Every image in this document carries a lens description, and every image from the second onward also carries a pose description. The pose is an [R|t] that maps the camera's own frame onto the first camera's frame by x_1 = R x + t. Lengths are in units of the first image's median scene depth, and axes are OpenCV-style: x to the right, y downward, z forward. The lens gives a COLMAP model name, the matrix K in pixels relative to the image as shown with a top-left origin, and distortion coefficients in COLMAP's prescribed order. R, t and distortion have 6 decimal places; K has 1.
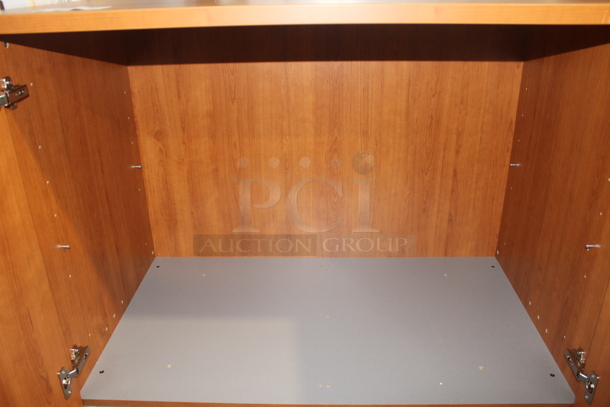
lens RADIAL K [[517.2, 0, 304.4], [0, 517.2, 201.5], [0, 0, 1]] dist [-0.136784, 0.081198]
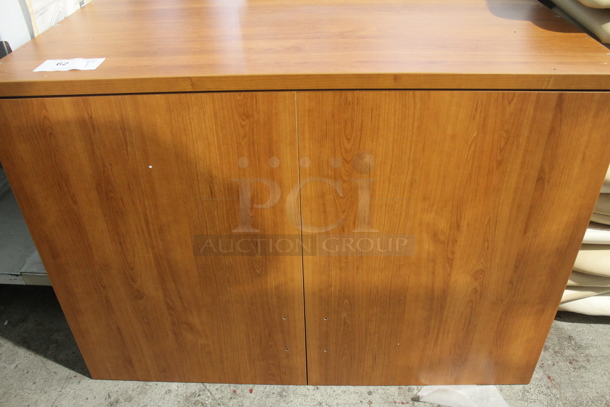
lens RADIAL K [[517.2, 0, 302.0], [0, 517.2, 205.4], [0, 0, 1]] dist [-0.136784, 0.081198]
pose [[0.999919, -0.007529, -0.010297, 0.012987], [0.009279, 0.983220, 0.182186, -0.043401], [0.008753, -0.182266, 0.983210, 0.421460]]
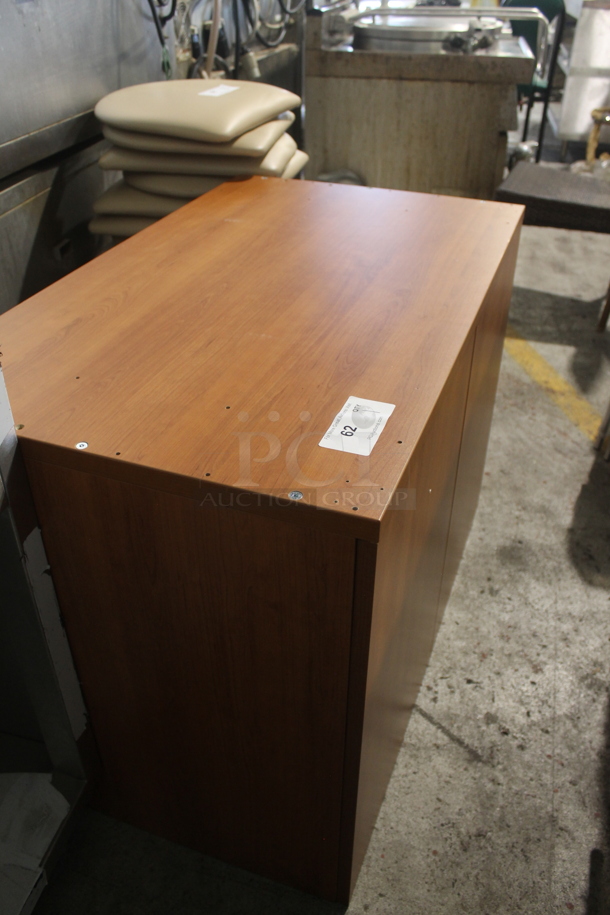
lens RADIAL K [[775.8, 0, 296.6], [0, 775.8, 457.9], [0, 0, 1]] dist [-0.136784, 0.081198]
pose [[0.924109, 0.239278, -0.297939, 0.415946], [-0.337538, 0.145622, -0.929980, 0.962381], [-0.179138, 0.959969, 0.215337, 1.091928]]
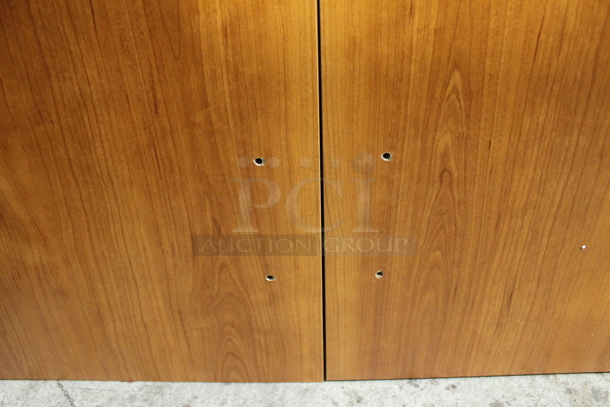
lens RADIAL K [[517.2, 0, 309.9], [0, 517.2, 200.8], [0, 0, 1]] dist [-0.136784, 0.081198]
pose [[0.999577, -0.022818, 0.018045, -0.001981], [0.020163, 0.990549, 0.135669, 0.239840], [-0.020970, -0.135248, 0.990590, 0.881100]]
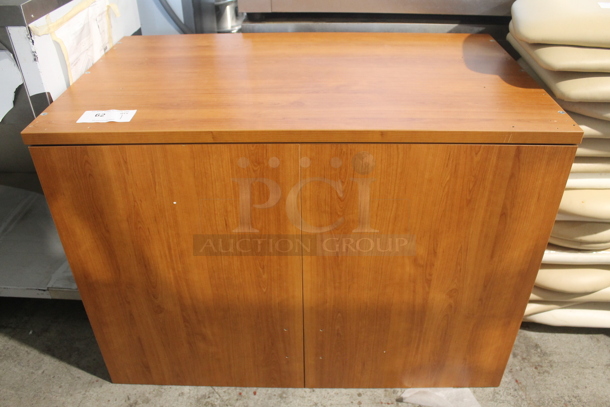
lens RADIAL K [[517.2, 0, 300.5], [0, 517.2, 204.1], [0, 0, 1]] dist [-0.136784, 0.081198]
pose [[0.999962, -0.003731, 0.007920, -0.002687], [0.002313, 0.985087, 0.172040, -0.100952], [-0.008444, -0.172015, 0.985058, 0.315665]]
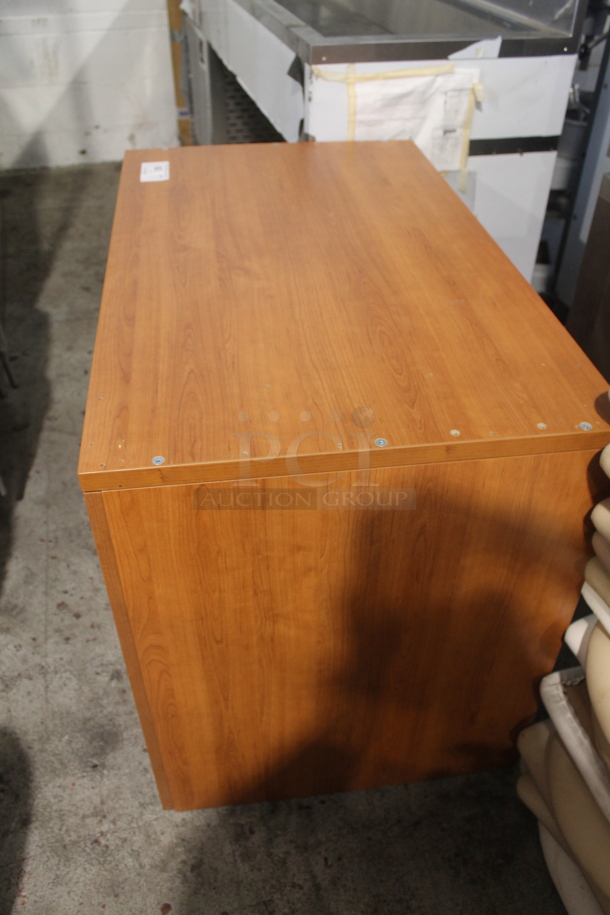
lens RADIAL K [[775.8, 0, 296.9], [0, 775.8, 458.8], [0, 0, 1]] dist [-0.136784, 0.081198]
pose [[-0.993578, 0.090090, -0.068455, 0.195194], [-0.111034, -0.892717, 0.436723, -0.411601], [-0.021767, 0.441519, 0.896988, 0.423960]]
